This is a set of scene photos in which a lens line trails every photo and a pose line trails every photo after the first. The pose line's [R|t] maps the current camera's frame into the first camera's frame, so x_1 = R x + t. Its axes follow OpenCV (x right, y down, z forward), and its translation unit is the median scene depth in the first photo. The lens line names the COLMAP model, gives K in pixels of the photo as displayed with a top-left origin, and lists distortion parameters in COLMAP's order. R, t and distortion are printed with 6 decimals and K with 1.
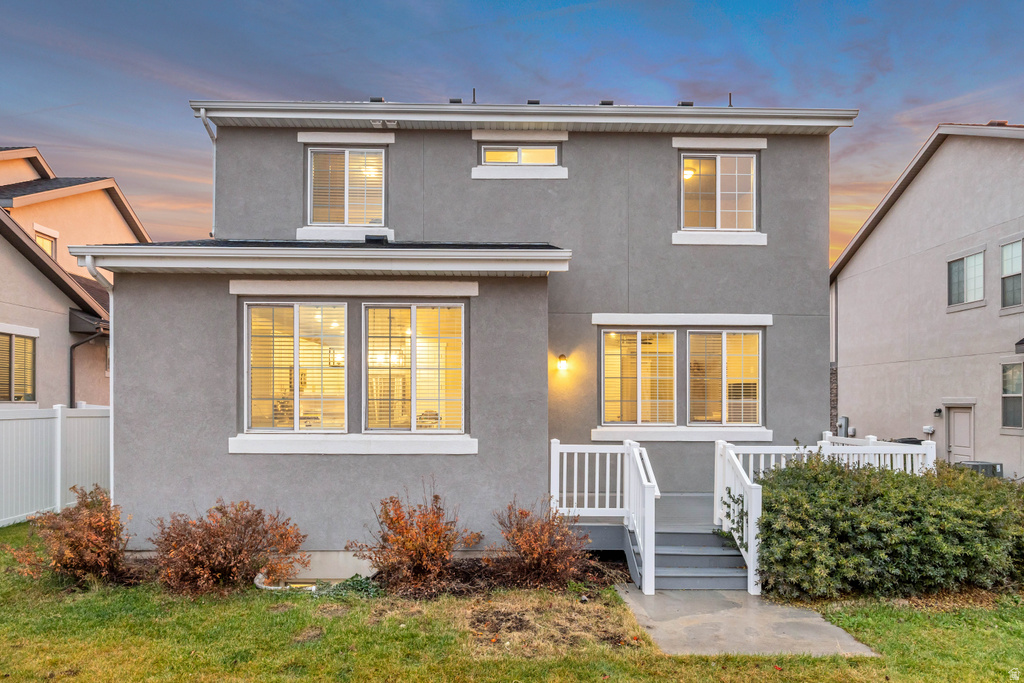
lens RADIAL K [[606.8, 0, 511.8], [0, 606.8, 391.0], [0, 0, 1]] dist [-0.004581, -0.001537]
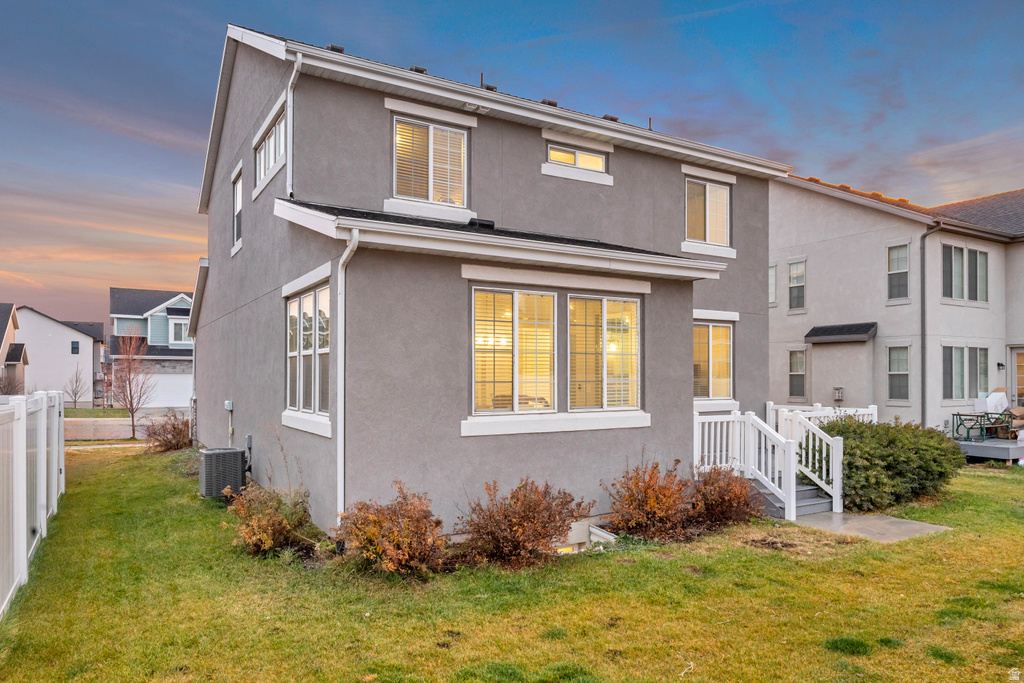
lens RADIAL K [[670.7, 0, 511.8], [0, 670.7, 373.9], [0, 0, 1]] dist [0.000470, -0.000737]
pose [[0.865772, -0.004446, 0.500420, -0.736616], [-0.000773, 0.999947, 0.010221, -0.009531], [-0.500439, -0.009236, 0.865723, -0.002177]]
